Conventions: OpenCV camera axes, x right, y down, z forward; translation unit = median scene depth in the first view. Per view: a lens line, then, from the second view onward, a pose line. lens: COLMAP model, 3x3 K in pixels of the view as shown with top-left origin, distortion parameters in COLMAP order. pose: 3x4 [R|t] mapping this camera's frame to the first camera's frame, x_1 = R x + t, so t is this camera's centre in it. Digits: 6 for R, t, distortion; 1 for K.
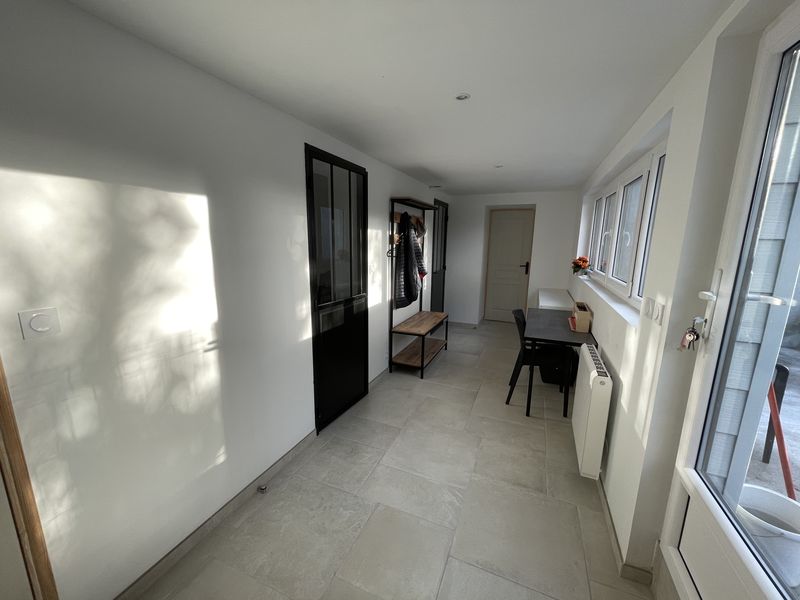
lens RADIAL K [[321.4, 0, 394.7], [0, 321.4, 302.1], [0, 0, 1]] dist [-0.000251, 0.000023]
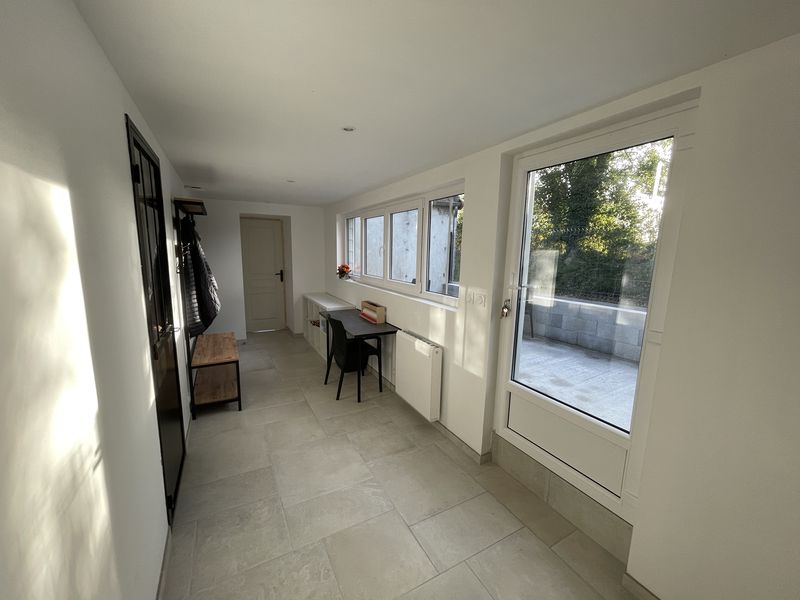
lens RADIAL K [[321.4, 0, 394.7], [0, 321.4, 302.1], [0, 0, 1]] dist [-0.000251, 0.000023]
pose [[0.622638, -0.124670, 0.772515, -0.372415], [0.137119, 0.989335, 0.049145, -0.048038], [-0.770403, 0.075327, 0.633092, 0.131732]]
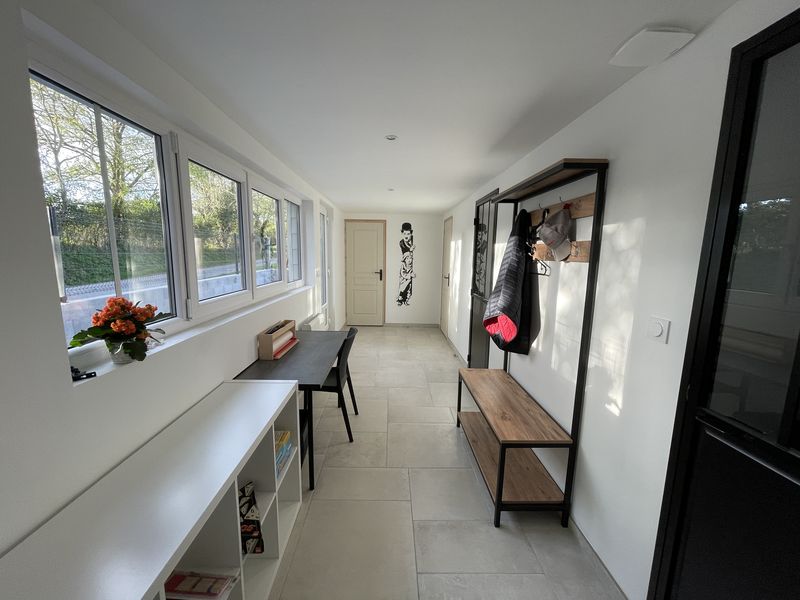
lens RADIAL K [[321.4, 0, 394.7], [0, 321.4, 302.1], [0, 0, 1]] dist [-0.000251, 0.000023]
pose [[-0.913512, 0.039251, -0.404914, 0.685200], [-0.101716, 0.941683, 0.320761, -0.370609], [0.393891, 0.334205, -0.856246, 1.935150]]
